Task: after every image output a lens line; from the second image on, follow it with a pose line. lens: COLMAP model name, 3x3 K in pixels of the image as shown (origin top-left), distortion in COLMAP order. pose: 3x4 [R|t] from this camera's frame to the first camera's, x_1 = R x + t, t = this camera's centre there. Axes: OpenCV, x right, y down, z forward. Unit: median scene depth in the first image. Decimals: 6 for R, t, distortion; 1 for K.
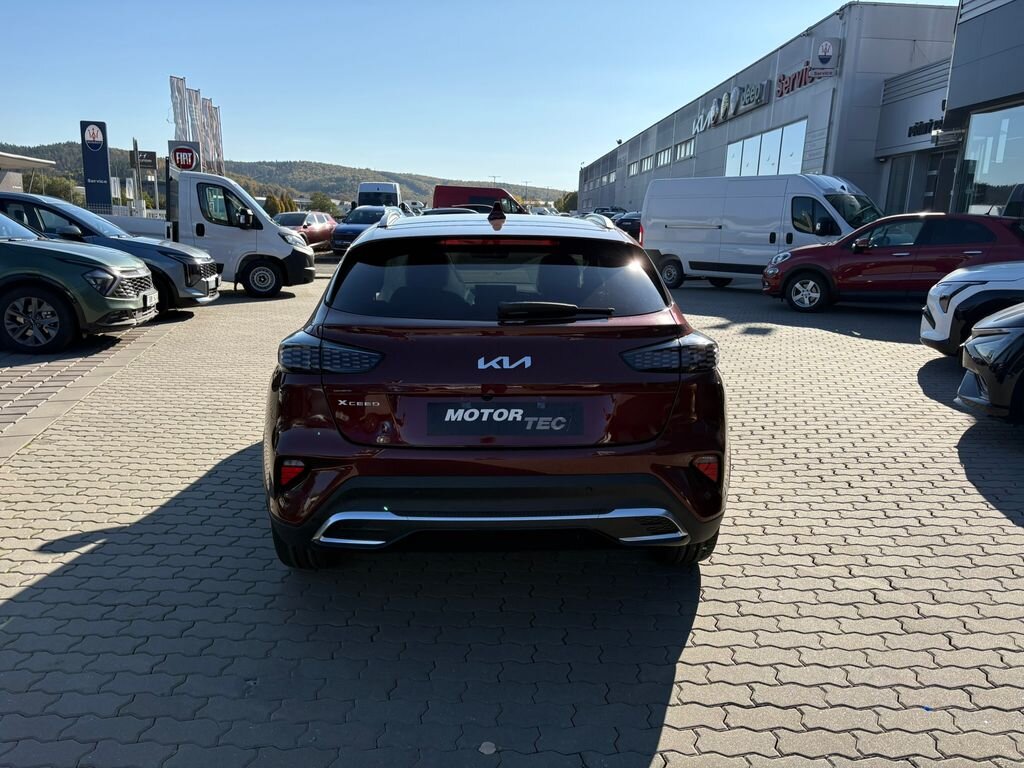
lens RADIAL K [[777.0, 0, 512.0], [0, 777.0, 384.0], [0, 0, 1]] dist [0.058496, -0.060712]
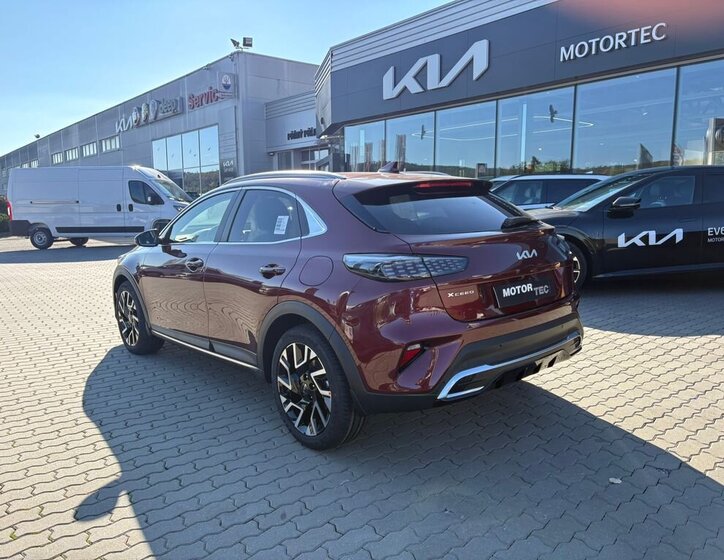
lens RADIAL K [[565.8, 0, 362.0], [0, 565.8, 280.0], [0, 0, 1]] dist [0.053319, -0.057420]
pose [[0.781099, -0.121669, 0.612438, -0.118667], [0.159792, 0.987121, -0.007693, -0.002529], [-0.603614, 0.103872, 0.790481, 0.035229]]
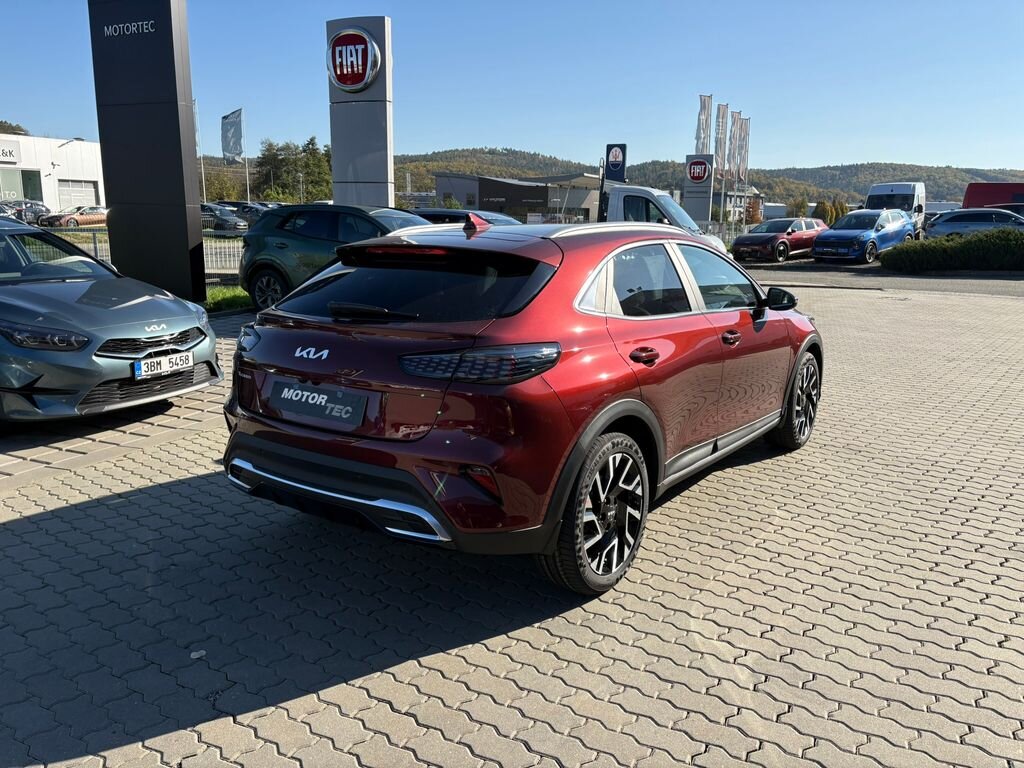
lens RADIAL K [[777.0, 0, 512.0], [0, 777.0, 384.0], [0, 0, 1]] dist [0.058496, -0.060712]
pose [[0.781740, 0.113251, -0.613235, 0.114002], [-0.118408, 0.992438, 0.032338, -0.006641], [0.612261, 0.047332, 0.789238, 0.031584]]
